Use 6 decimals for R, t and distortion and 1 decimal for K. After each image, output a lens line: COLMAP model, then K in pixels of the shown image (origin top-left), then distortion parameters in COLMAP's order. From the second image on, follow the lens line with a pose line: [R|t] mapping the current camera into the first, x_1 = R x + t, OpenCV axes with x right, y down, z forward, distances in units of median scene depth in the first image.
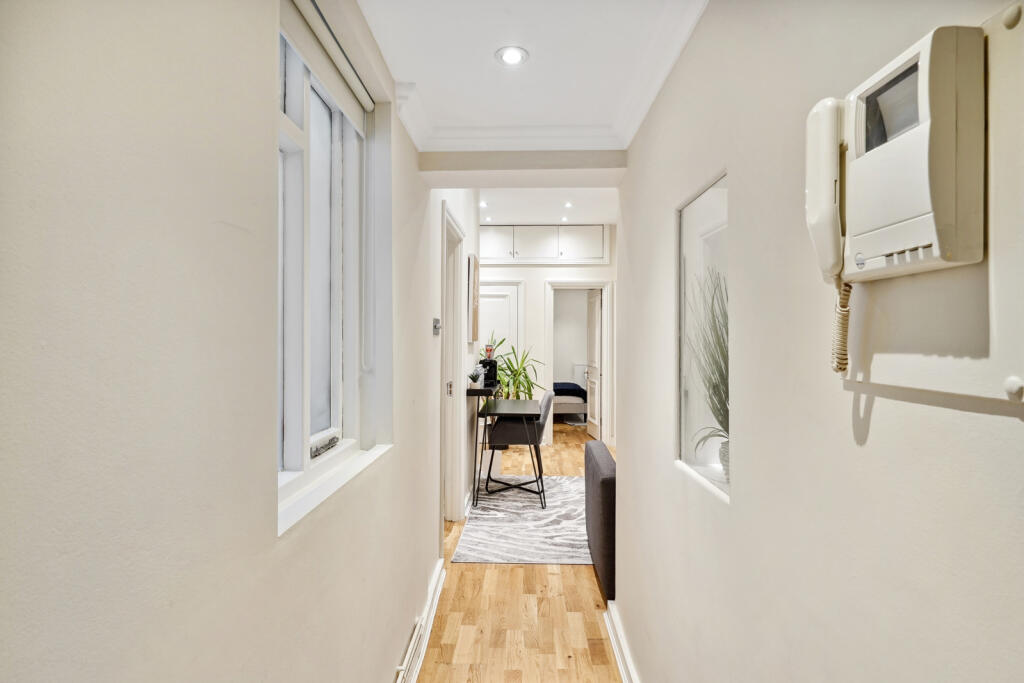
lens RADIAL K [[533.7, 0, 510.8], [0, 533.7, 340.5], [0, 0, 1]] dist [0.000625, -0.000231]
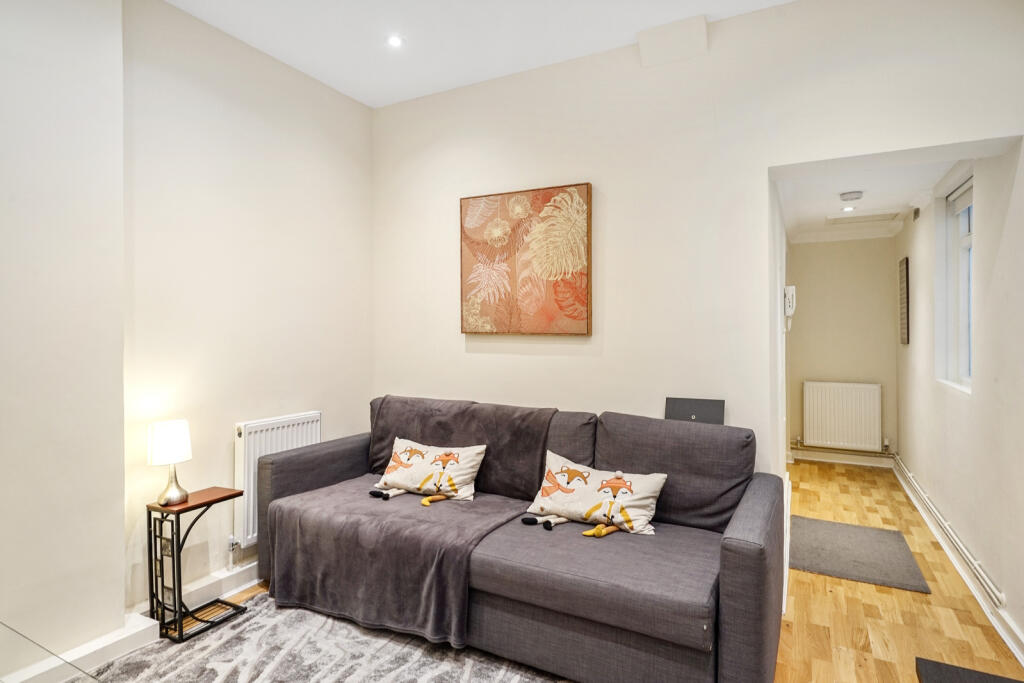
lens RADIAL K [[533.7, 0, 512.8], [0, 533.7, 338.6], [0, 0, 1]] dist [0.000625, -0.000231]
pose [[-0.887254, -0.002889, 0.461271, 0.176841], [0.001373, 0.999959, 0.008903, 0.014324], [-0.461278, 0.008533, -0.887214, 2.186880]]
